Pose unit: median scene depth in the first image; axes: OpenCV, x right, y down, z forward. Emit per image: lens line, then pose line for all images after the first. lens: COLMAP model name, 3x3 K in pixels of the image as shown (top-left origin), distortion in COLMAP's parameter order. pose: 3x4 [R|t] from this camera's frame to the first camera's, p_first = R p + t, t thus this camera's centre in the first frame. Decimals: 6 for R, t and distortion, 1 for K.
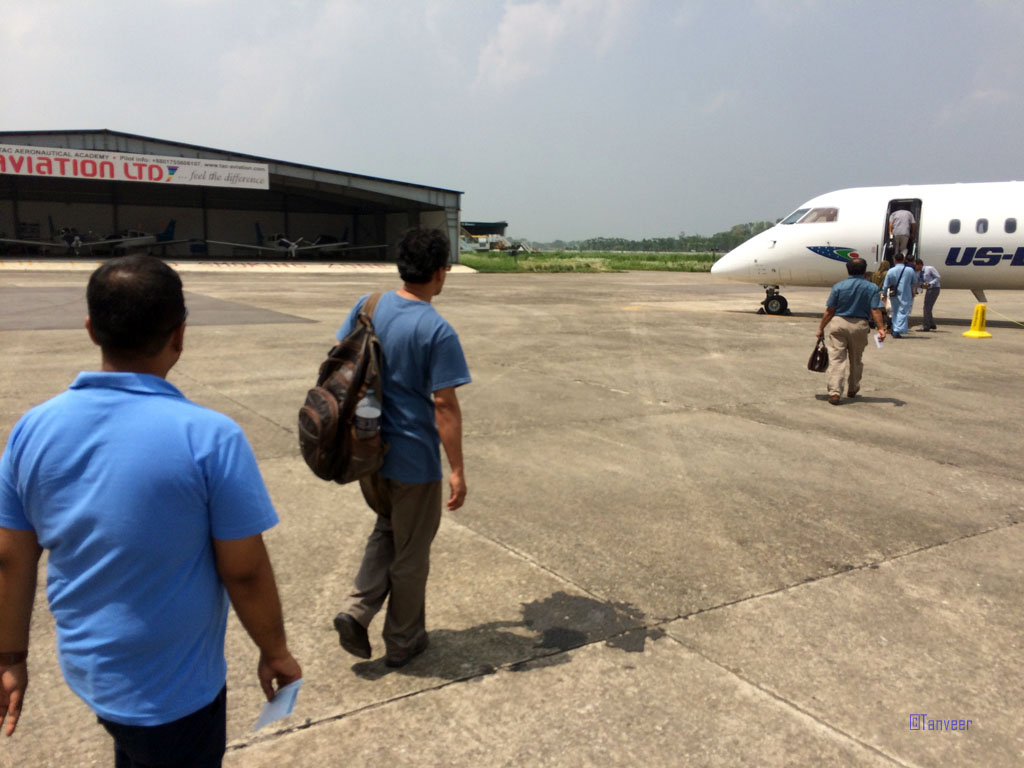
lens RADIAL K [[880.4, 0, 508.1], [0, 880.4, 393.5], [0, 0, 1]] dist [0.082478, -0.119080]
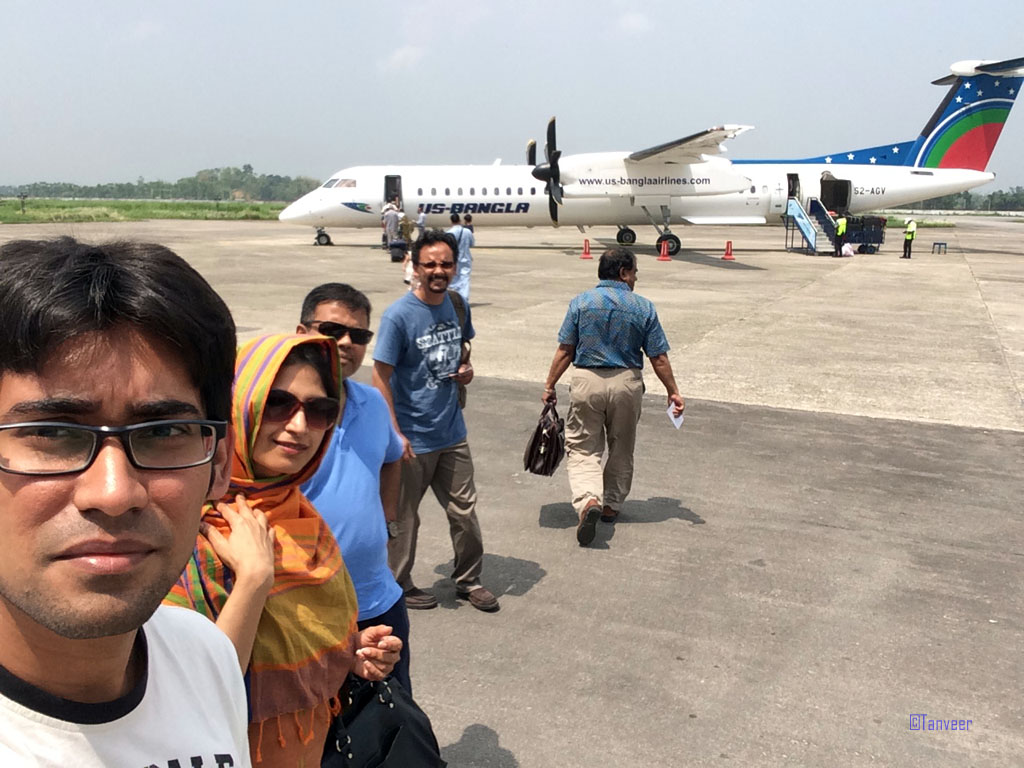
lens RADIAL K [[992.9, 0, 518.4], [0, 992.9, 428.3], [0, 0, 1]] dist [-0.007446, 0.000000]
pose [[0.843519, -0.123662, 0.522670, -0.385900], [0.086598, 0.991715, 0.094879, 0.099655], [-0.530072, -0.034770, 0.847239, -0.719913]]
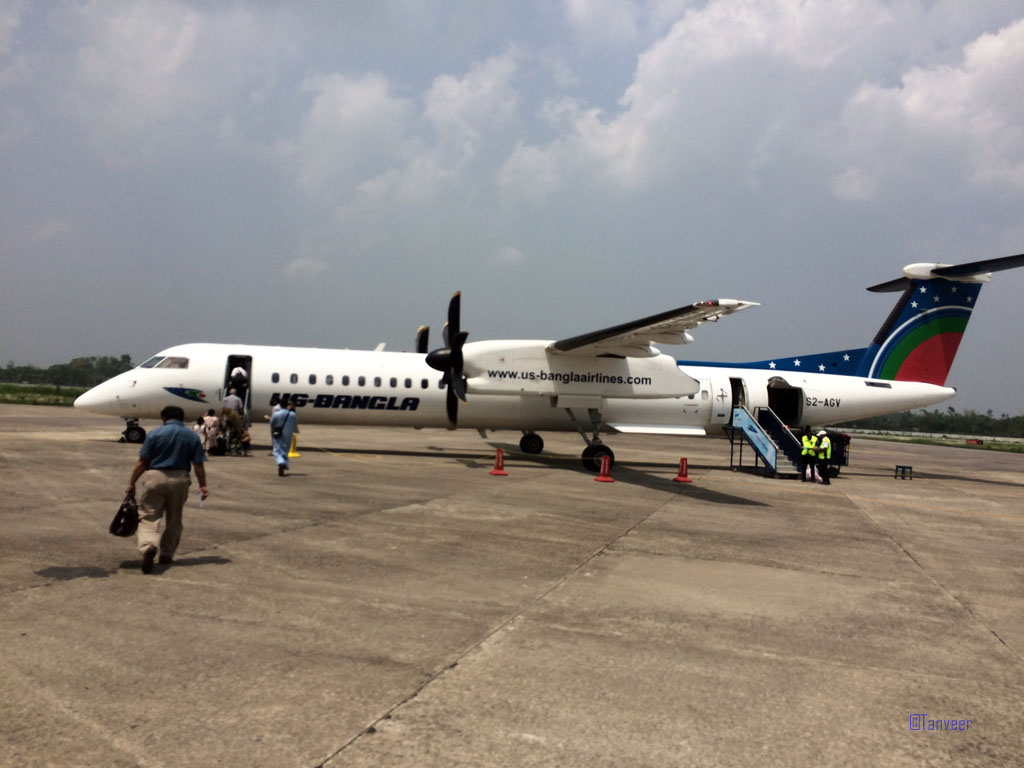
lens RADIAL K [[880.4, 0, 538.9], [0, 880.4, 383.3], [0, 0, 1]] dist [0.082478, -0.119080]
pose [[0.743861, 0.046589, 0.666708, -0.092196], [0.064446, 0.987919, -0.140938, 0.034196], [-0.665219, 0.147805, 0.731872, -0.231542]]
